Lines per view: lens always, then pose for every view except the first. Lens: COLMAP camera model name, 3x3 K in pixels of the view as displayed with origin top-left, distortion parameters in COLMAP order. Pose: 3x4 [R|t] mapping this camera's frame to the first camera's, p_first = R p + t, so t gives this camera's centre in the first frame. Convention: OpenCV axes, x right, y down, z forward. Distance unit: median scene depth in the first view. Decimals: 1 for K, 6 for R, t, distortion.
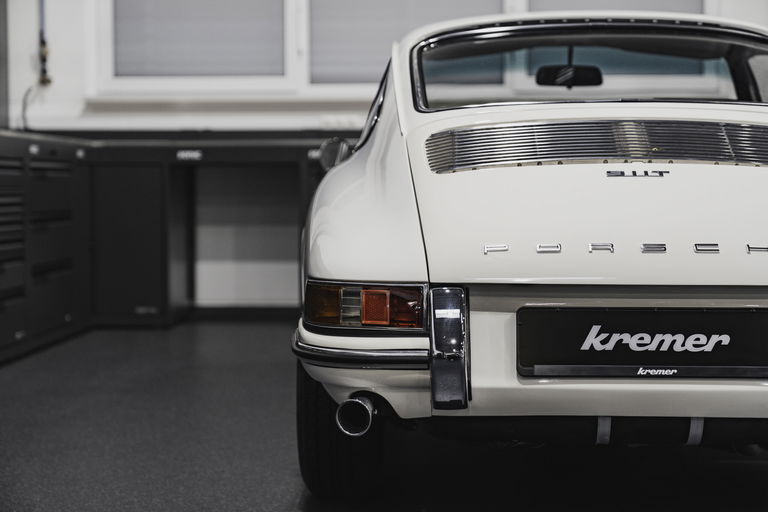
lens RADIAL K [[1456.9, 0, 384.8], [0, 1456.9, 252.7], [0, 0, 1]] dist [0.032176, 0.000000]
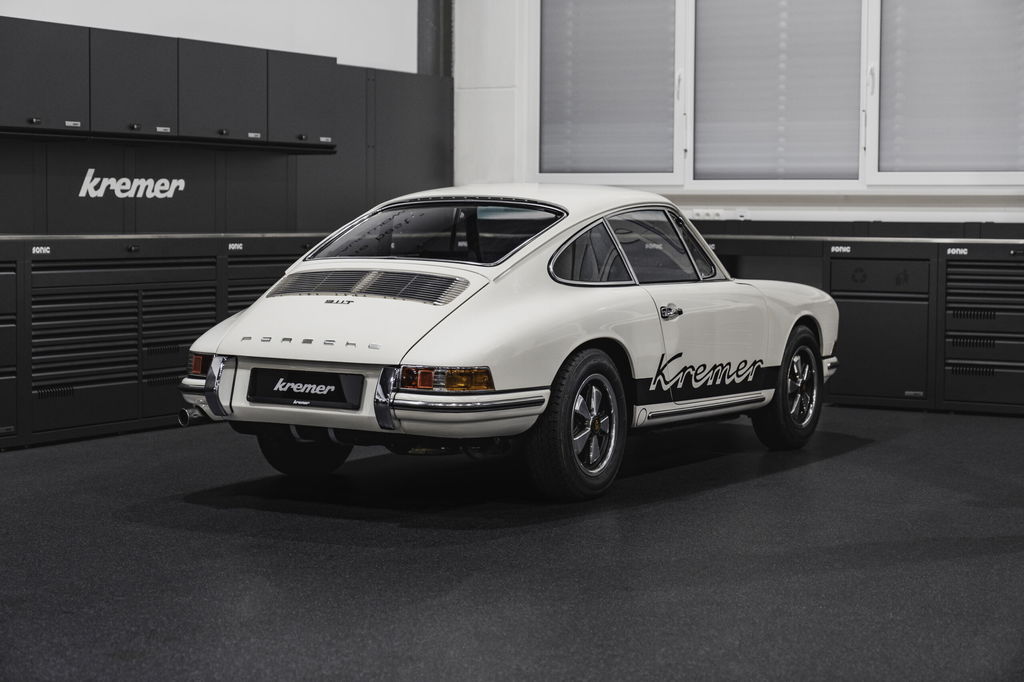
lens RADIAL K [[1942.6, 0, 513.5], [0, 1942.6, 338.2], [0, 0, 1]] dist [0.032176, 0.000000]
pose [[0.881977, 0.041406, -0.469470, 1.480630], [-0.033321, 0.999119, 0.025521, -0.074714], [0.470113, -0.006866, 0.882580, -1.075267]]
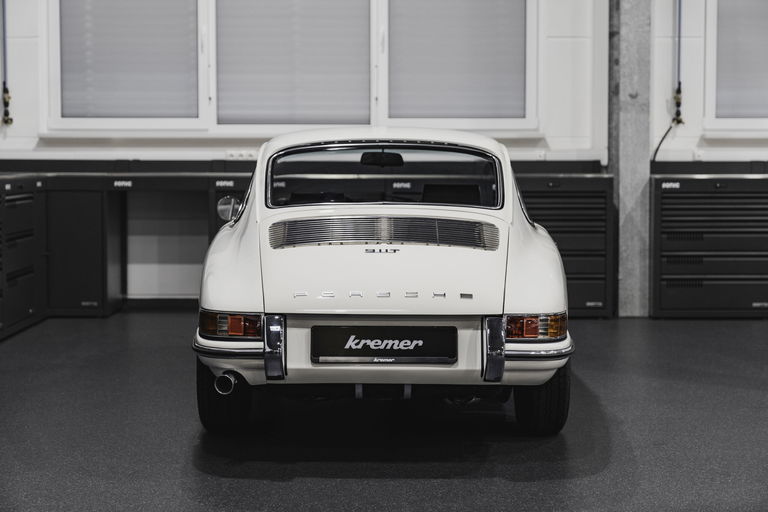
lens RADIAL K [[1456.9, 0, 380.2], [0, 1456.9, 259.2], [0, 0, 1]] dist [0.032176, 0.000000]
pose [[0.998776, 0.001509, 0.049448, 0.075920], [-0.002758, 0.999679, 0.025186, -0.084359], [-0.049394, -0.025291, 0.998459, -0.772195]]
